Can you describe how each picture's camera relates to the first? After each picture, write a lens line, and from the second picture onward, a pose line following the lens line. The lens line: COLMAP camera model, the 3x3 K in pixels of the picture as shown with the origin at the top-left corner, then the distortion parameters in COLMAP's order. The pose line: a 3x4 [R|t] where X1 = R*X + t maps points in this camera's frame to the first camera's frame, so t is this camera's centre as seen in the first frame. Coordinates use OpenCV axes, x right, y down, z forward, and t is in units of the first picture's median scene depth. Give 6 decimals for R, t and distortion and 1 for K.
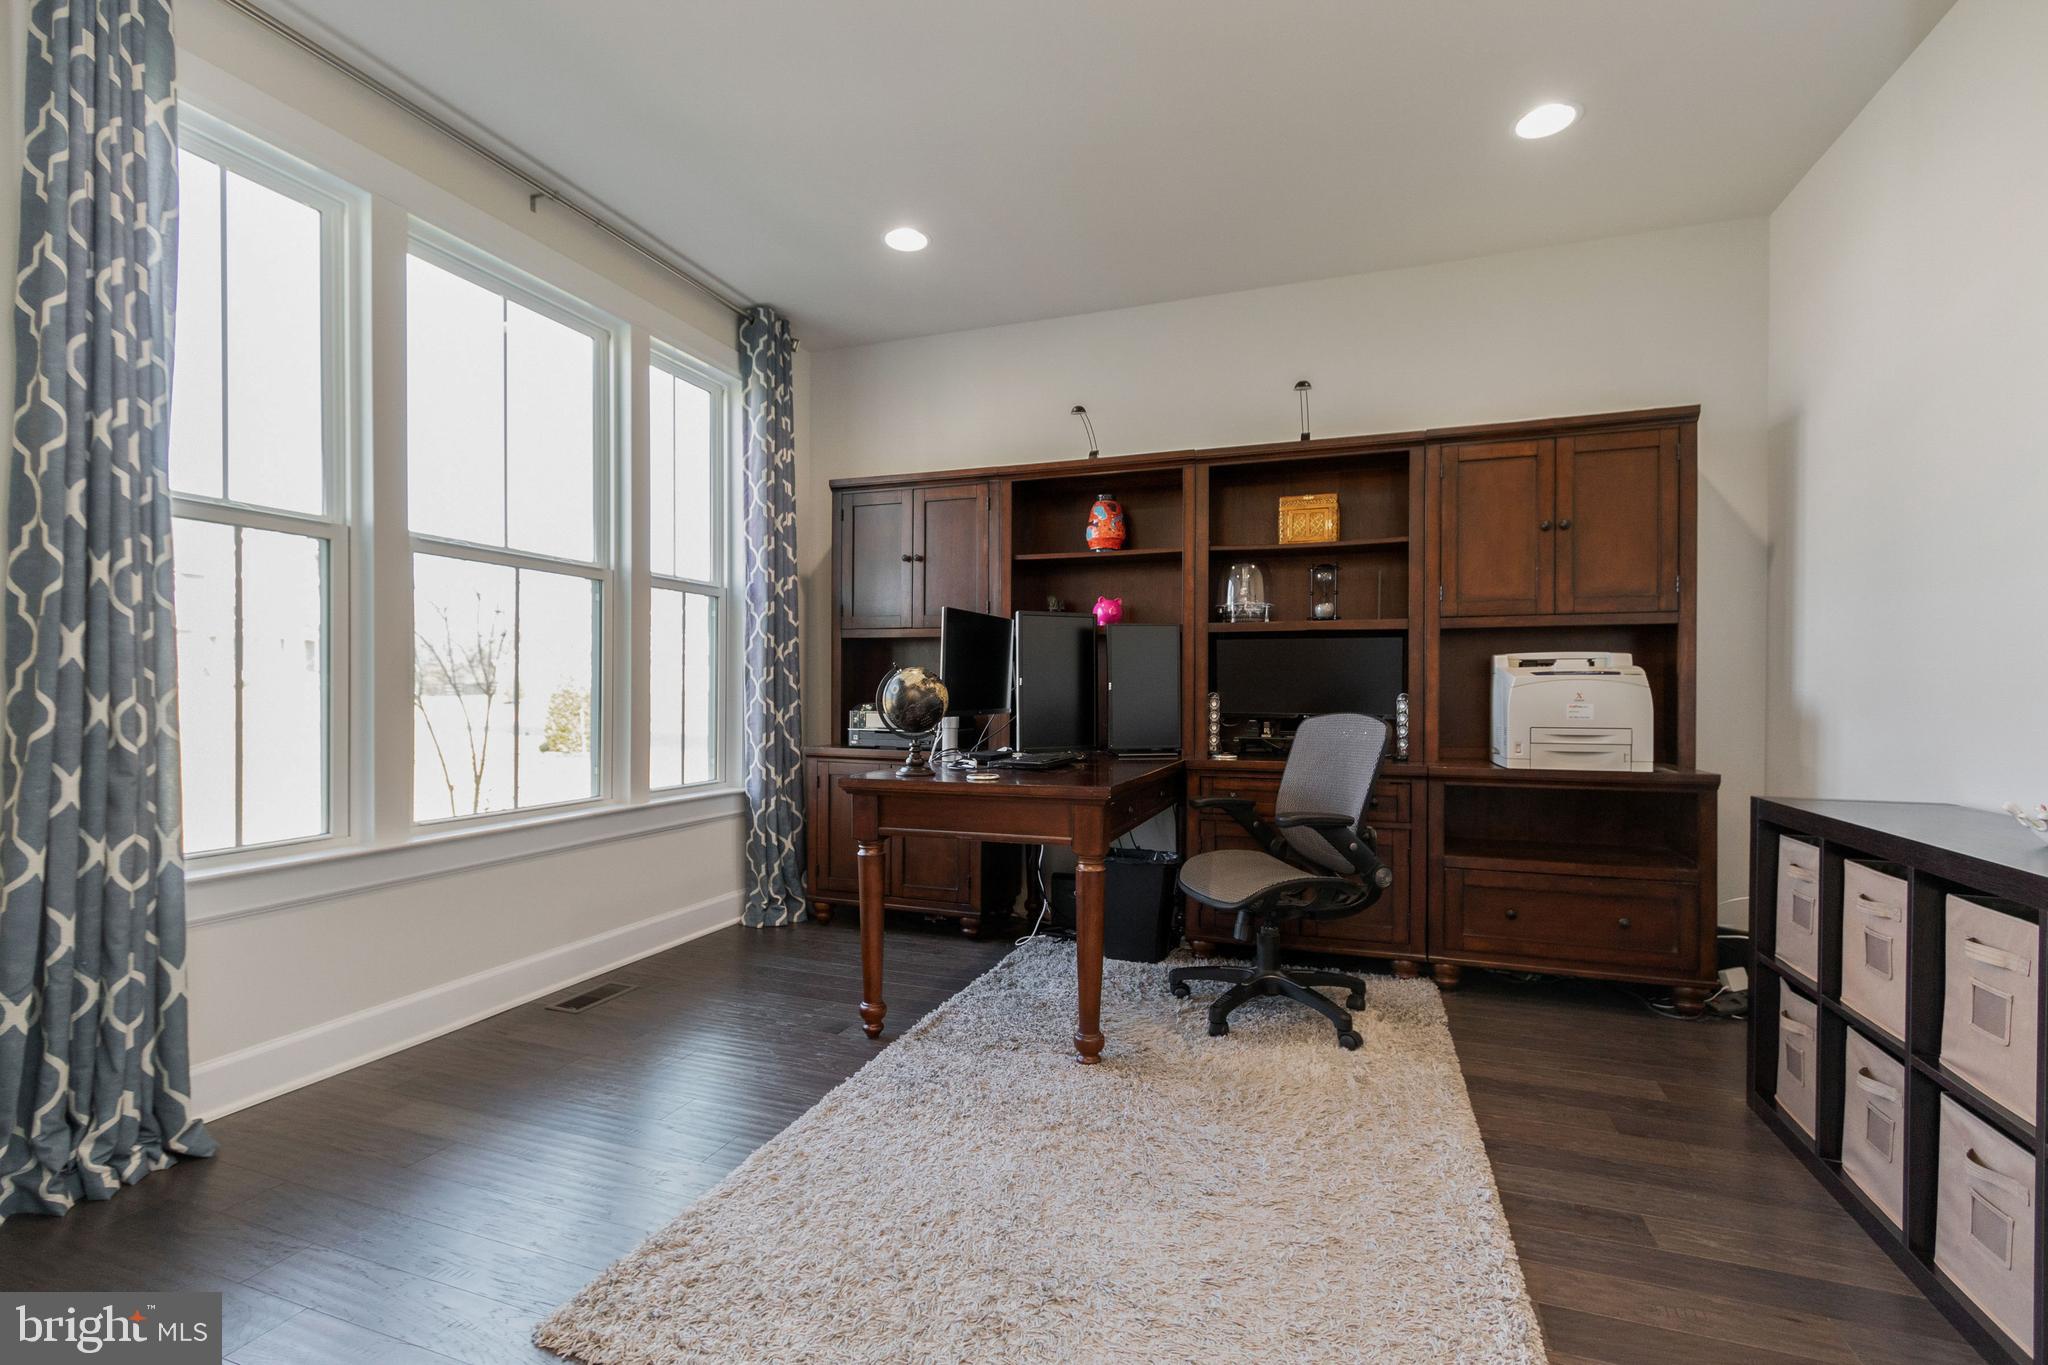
lens RADIAL K [[933.1, 0, 1010.6], [0, 933.1, 689.4], [0, 0, 1]] dist [0.000918, -0.001512]
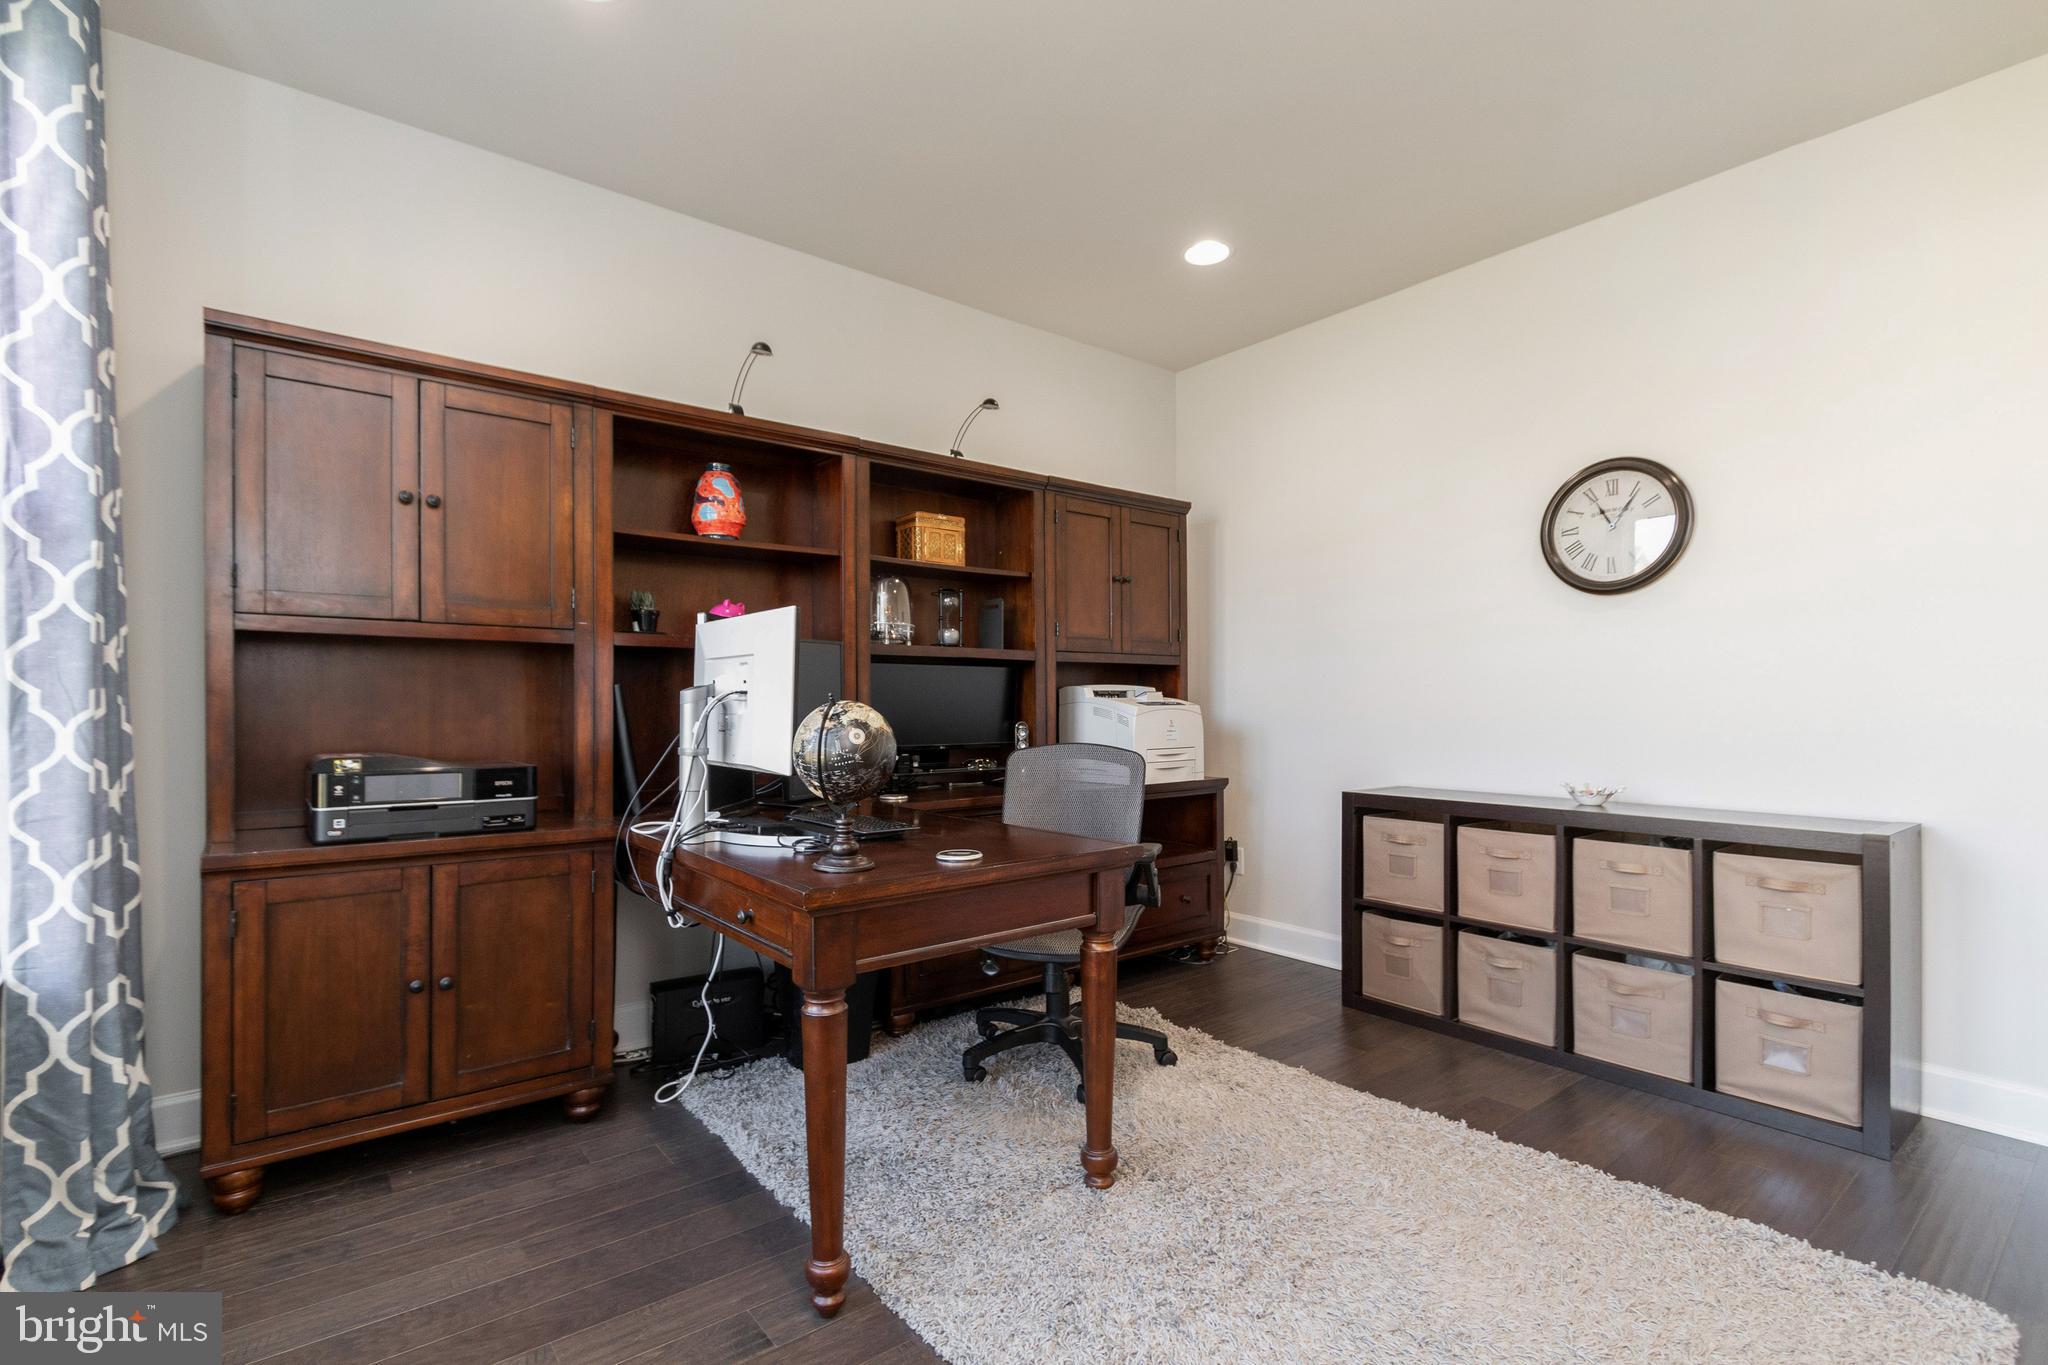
lens RADIAL K [[933.1, 0, 1015.8], [0, 933.1, 700.2], [0, 0, 1]] dist [0.000918, -0.001512]
pose [[0.517258, -0.001342, 0.855828, -0.453858], [0.003709, 0.999993, -0.000674, -0.017772], [-0.855821, 0.003523, 0.517259, 0.439147]]
